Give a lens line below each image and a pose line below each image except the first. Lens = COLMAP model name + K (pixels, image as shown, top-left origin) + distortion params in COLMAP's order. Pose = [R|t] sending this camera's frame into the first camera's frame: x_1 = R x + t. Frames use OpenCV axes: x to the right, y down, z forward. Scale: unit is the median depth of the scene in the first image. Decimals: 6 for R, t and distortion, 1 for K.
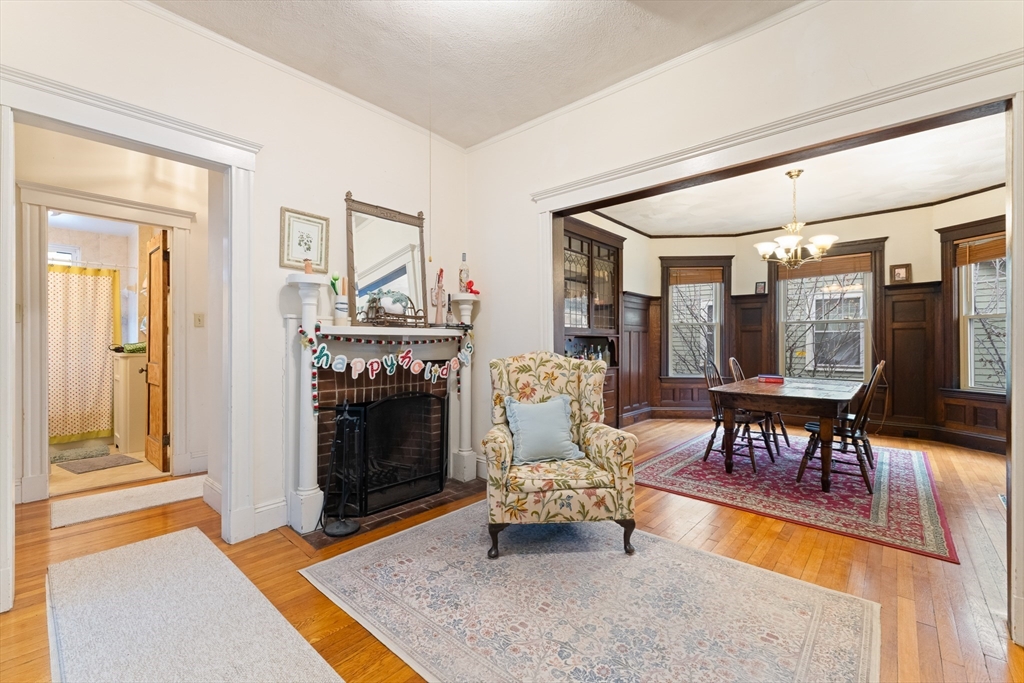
lens RADIAL K [[427.7, 0, 516.9], [0, 427.7, 343.6], [0, 0, 1]] dist [0.000517, -0.000073]
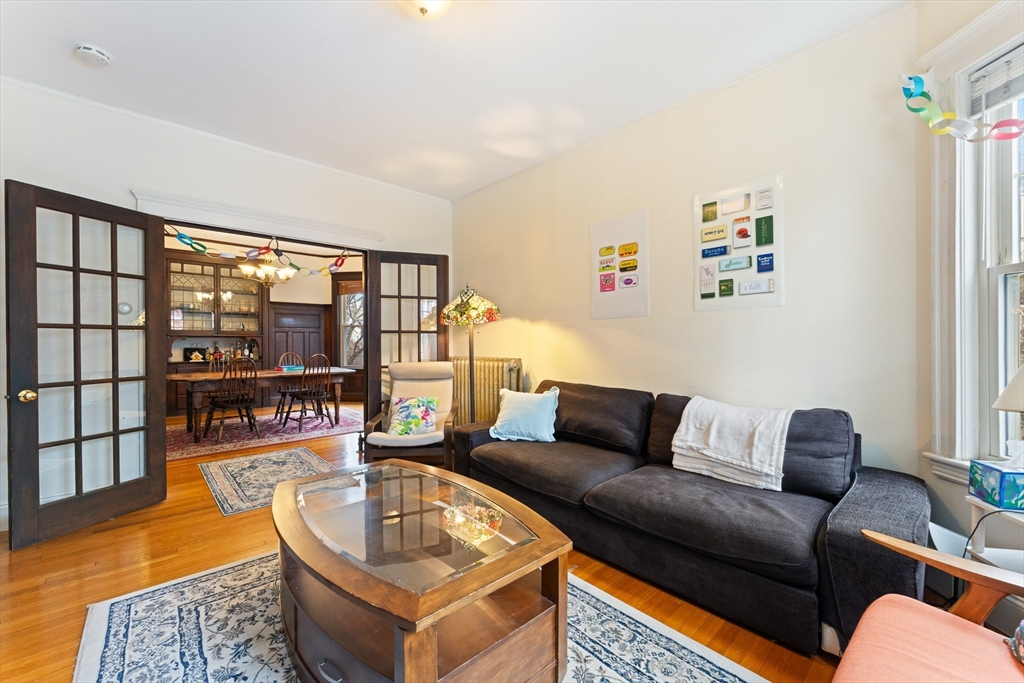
lens RADIAL K [[411.0, 0, 512.0], [0, 411.0, 341.5], [0, 0, 1]] dist [0.007329, -0.000083]
pose [[0.995458, -0.001688, -0.095190, 1.202540], [0.002157, 0.999986, 0.004825, -0.004421], [0.095180, -0.005009, 0.995447, -0.192122]]
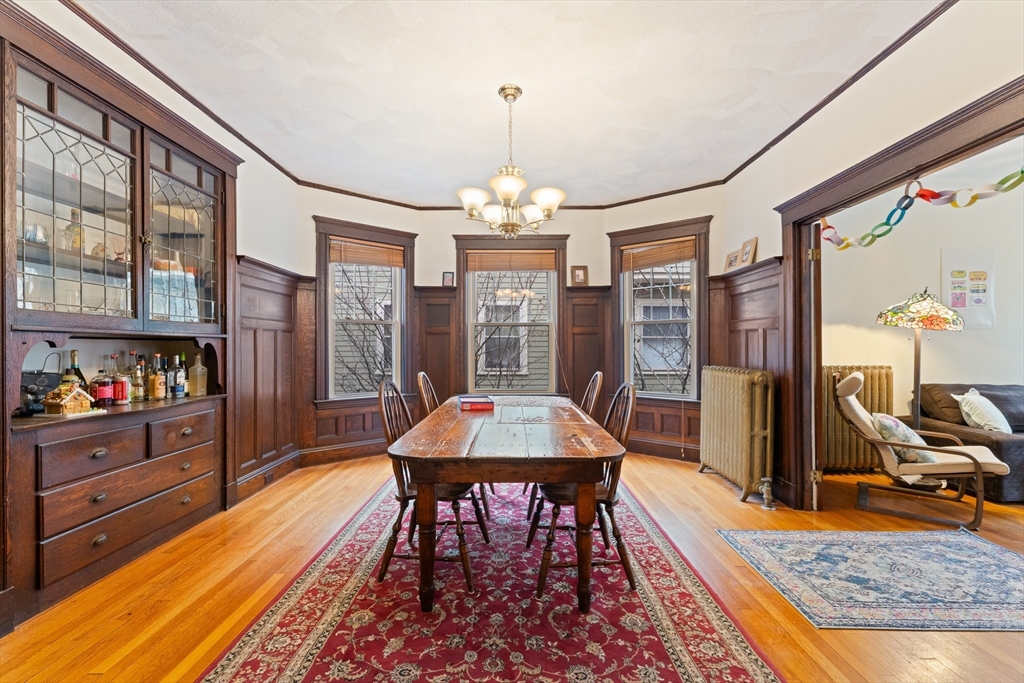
lens RADIAL K [[416.3, 0, 514.4], [0, 416.3, 349.5], [0, 0, 1]] dist [0.000034, -0.000297]
pose [[0.750243, -0.004140, 0.661150, 0.177330], [0.001618, 0.999989, 0.004426, -0.003677], [-0.661161, -0.002251, 0.750241, 0.400136]]
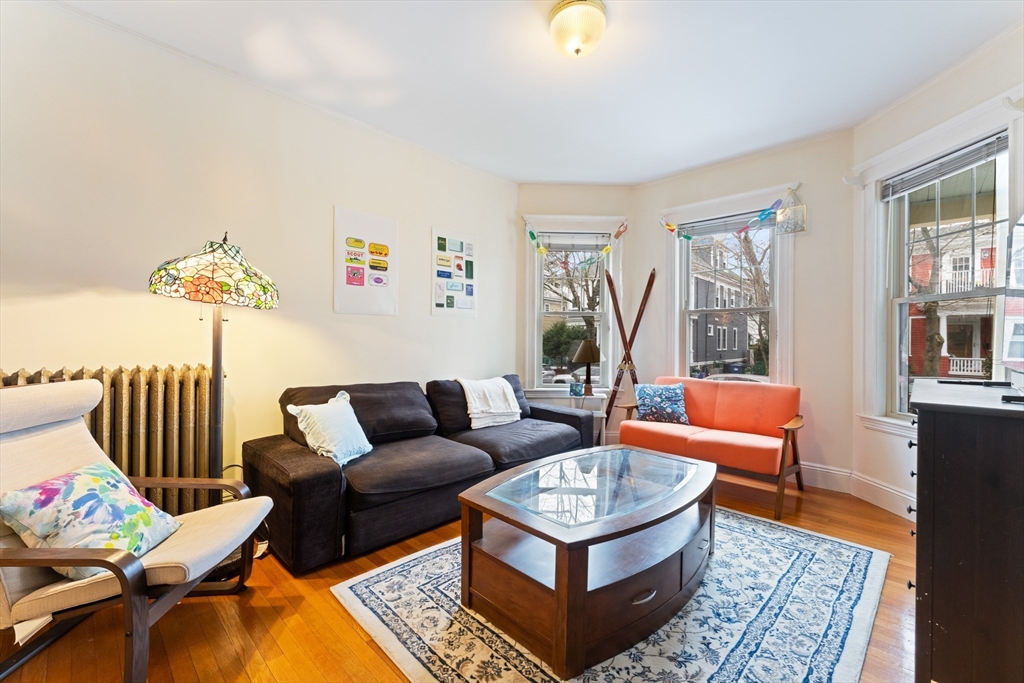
lens RADIAL K [[422.3, 0, 512.0], [0, 422.3, 341.5], [0, 0, 1]] dist [0.002320, 0.000181]
pose [[0.049128, -0.000236, 0.998792, 0.696059], [-0.012222, 0.999925, 0.000838, 0.000645], [-0.998718, -0.012249, 0.049121, 0.180499]]
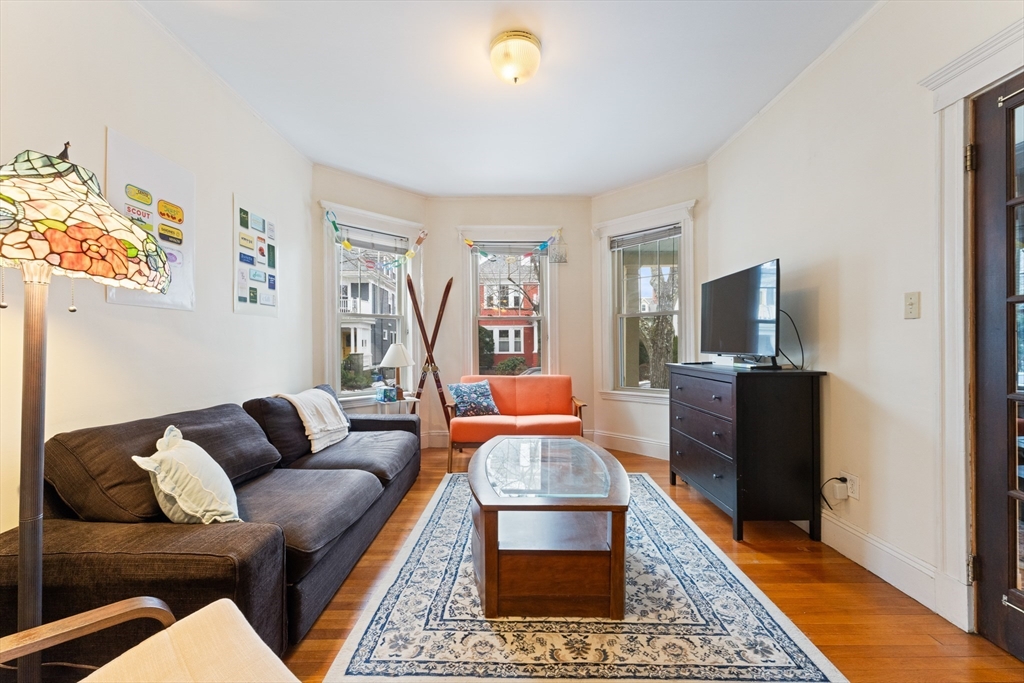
lens RADIAL K [[421.3, 0, 512.0], [0, 421.3, 341.5], [0, 0, 1]] dist [0.000580, 0.000334]
pose [[-0.665519, 0.013622, 0.746257, 0.775354], [0.006423, 0.999901, -0.012523, 0.003991], [-0.746353, -0.003541, -0.665540, 0.435733]]
